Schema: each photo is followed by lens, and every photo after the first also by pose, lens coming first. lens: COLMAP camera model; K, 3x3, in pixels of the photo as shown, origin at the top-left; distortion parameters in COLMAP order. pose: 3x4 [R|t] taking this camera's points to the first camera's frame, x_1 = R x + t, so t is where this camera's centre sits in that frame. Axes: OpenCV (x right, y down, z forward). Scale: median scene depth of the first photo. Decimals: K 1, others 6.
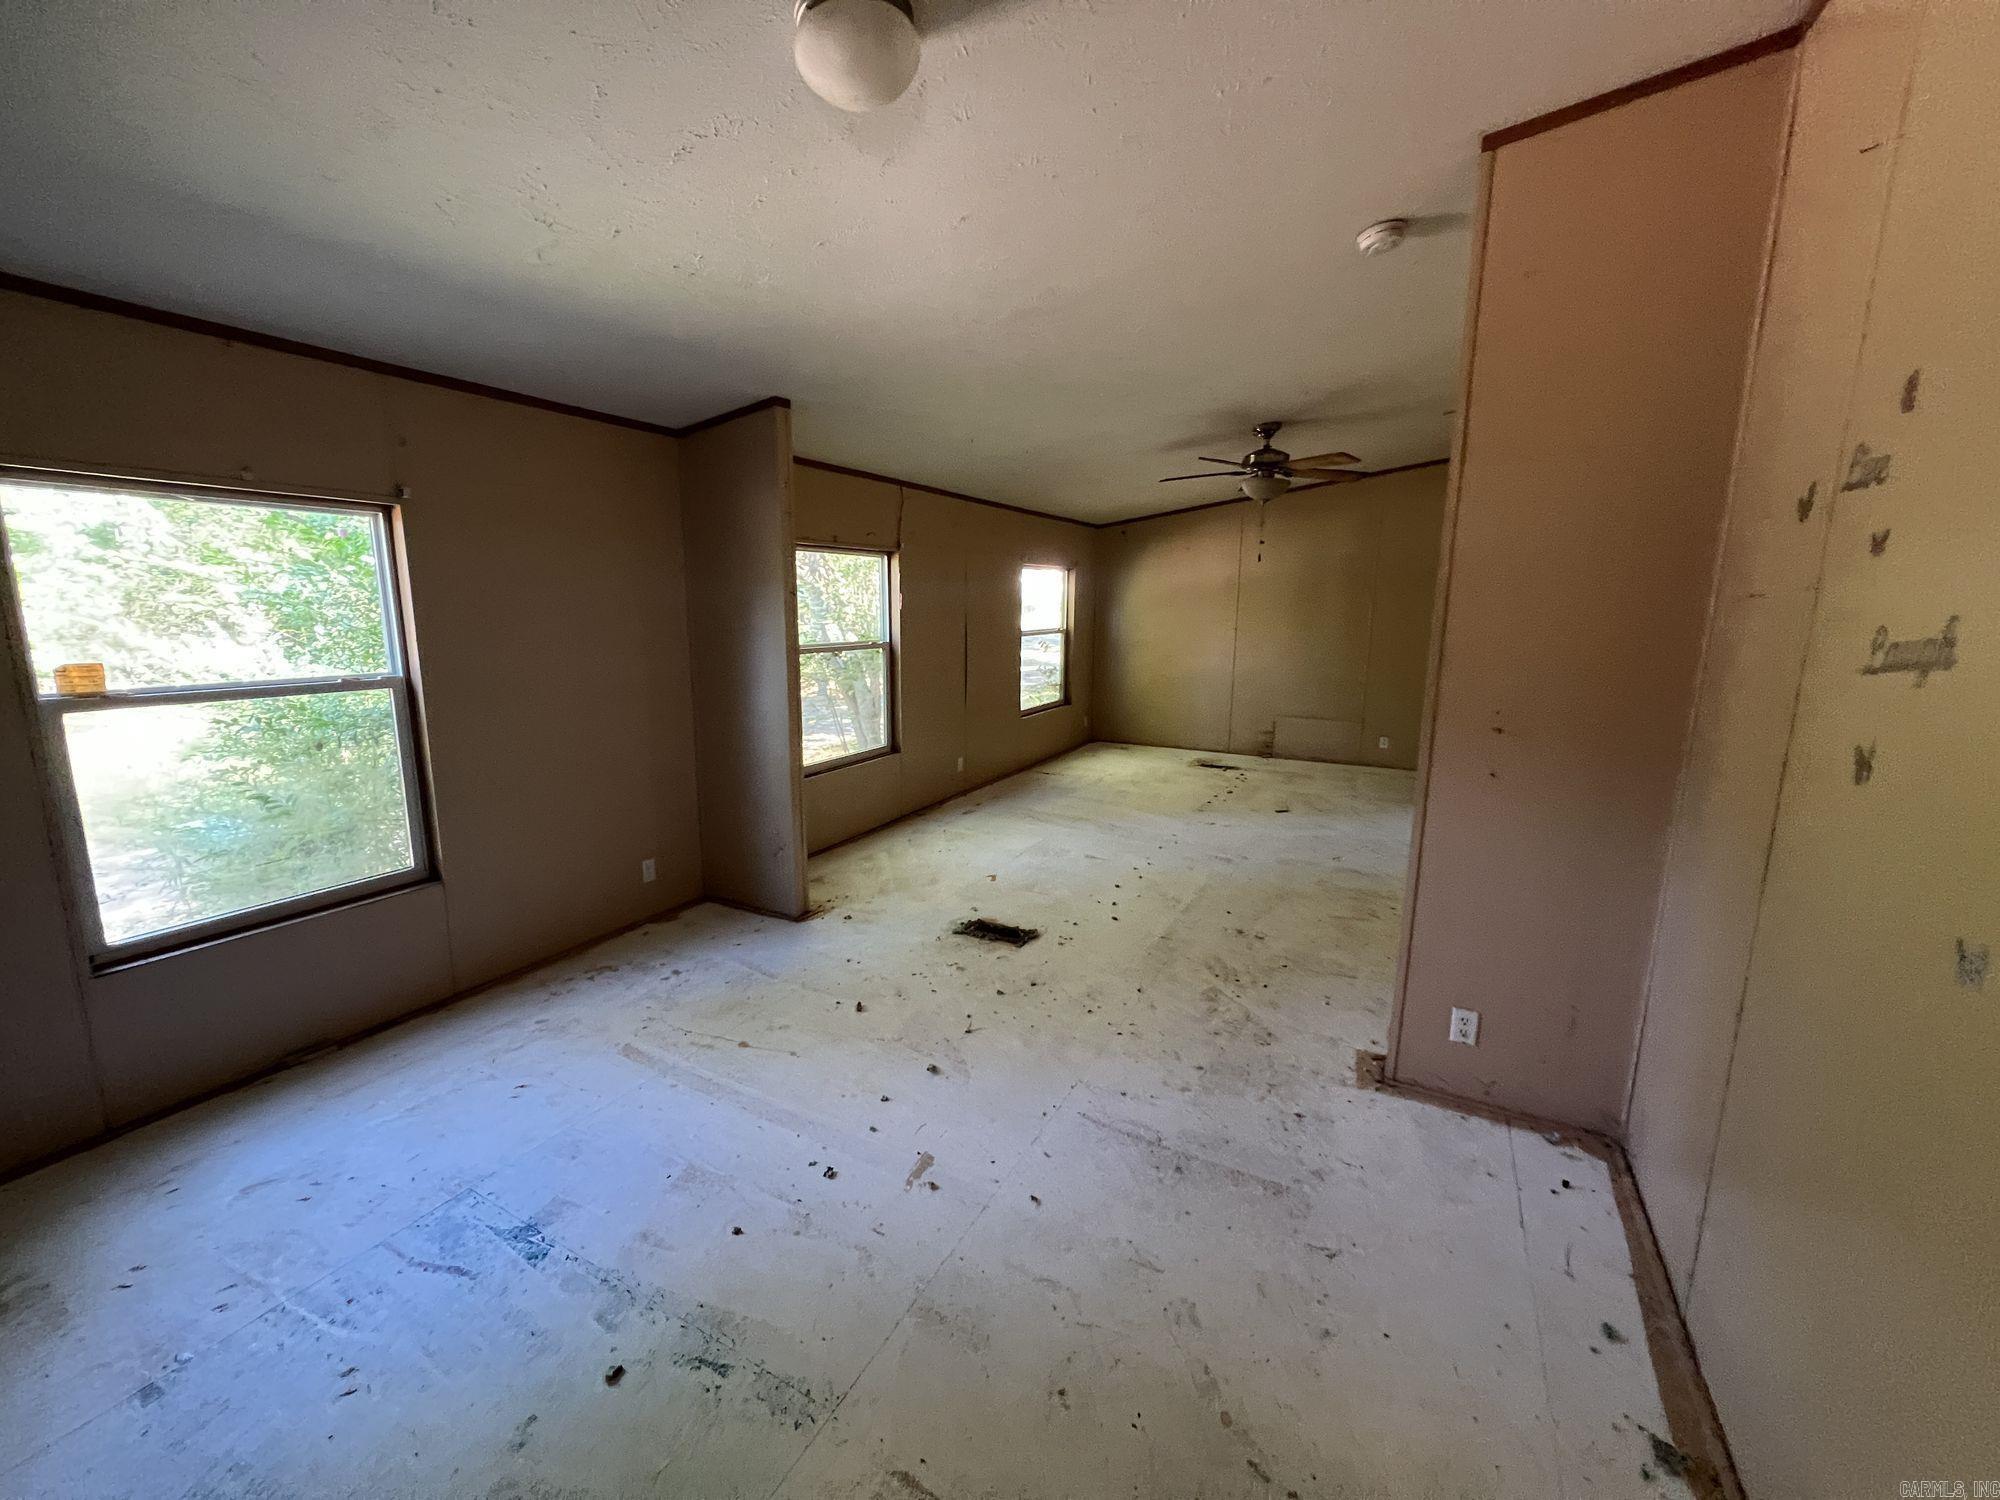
lens RADIAL K [[805.0, 0, 1000.5], [0, 805.0, 743.5], [0, 0, 1]] dist [-0.000247, -0.000676]
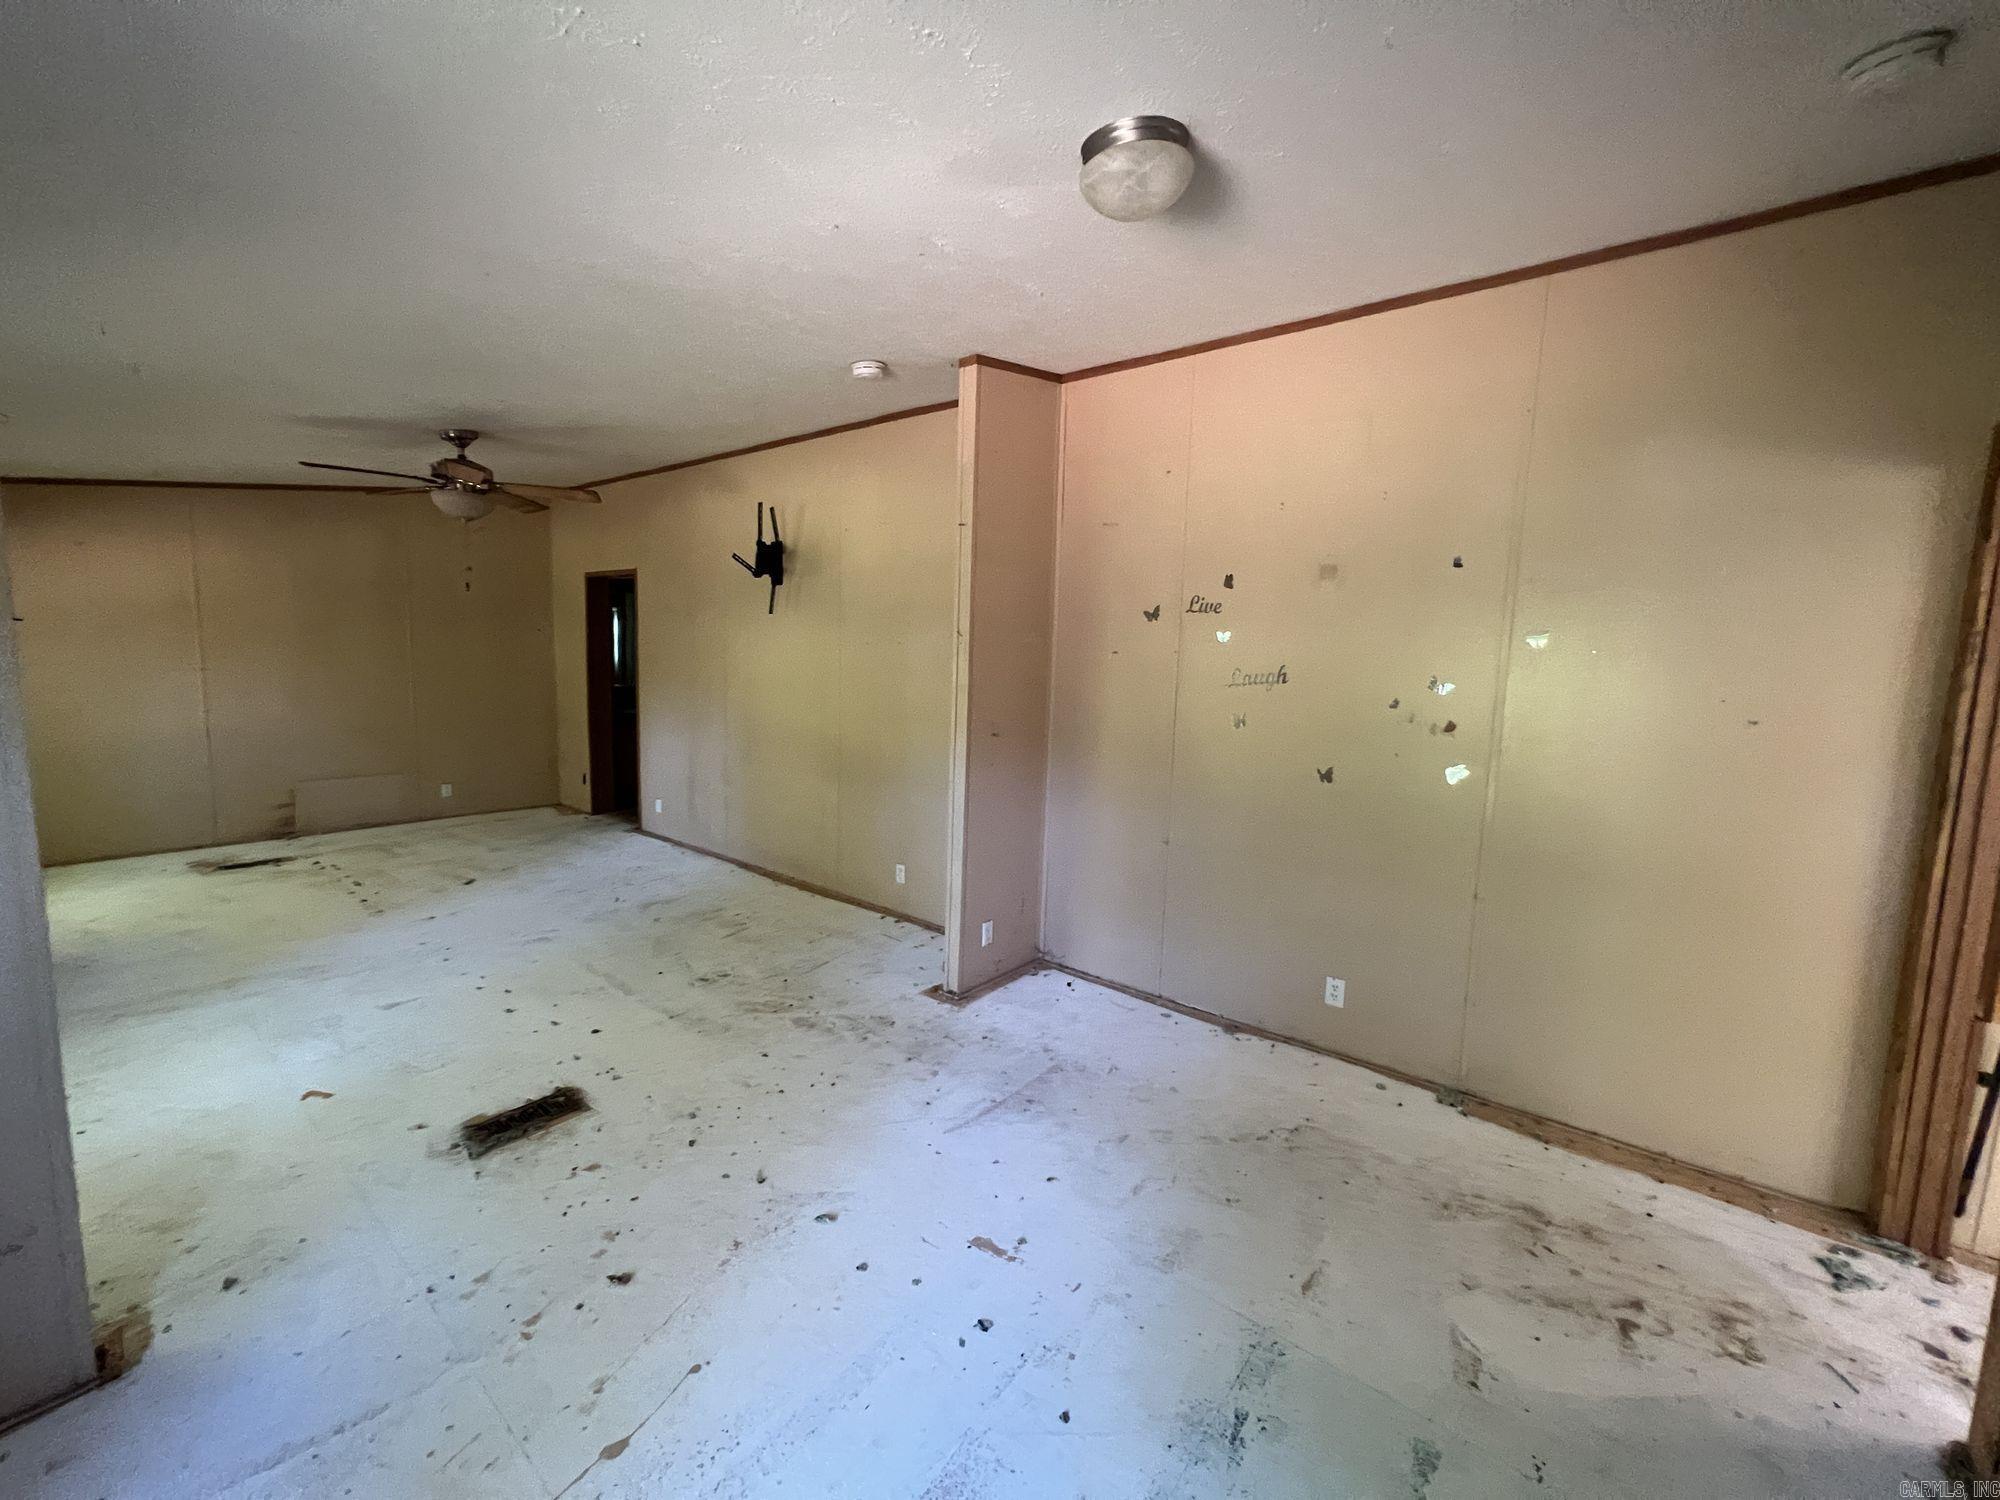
lens RADIAL K [[799.7, 0, 999.2], [0, 799.7, 741.8], [0, 0, 1]] dist [0.000085, 0.000254]
pose [[0.184161, -0.111878, 0.976508, -0.650463], [0.145219, 0.985695, 0.085543, -0.096289], [-0.972109, 0.126054, 0.197773, 0.498622]]
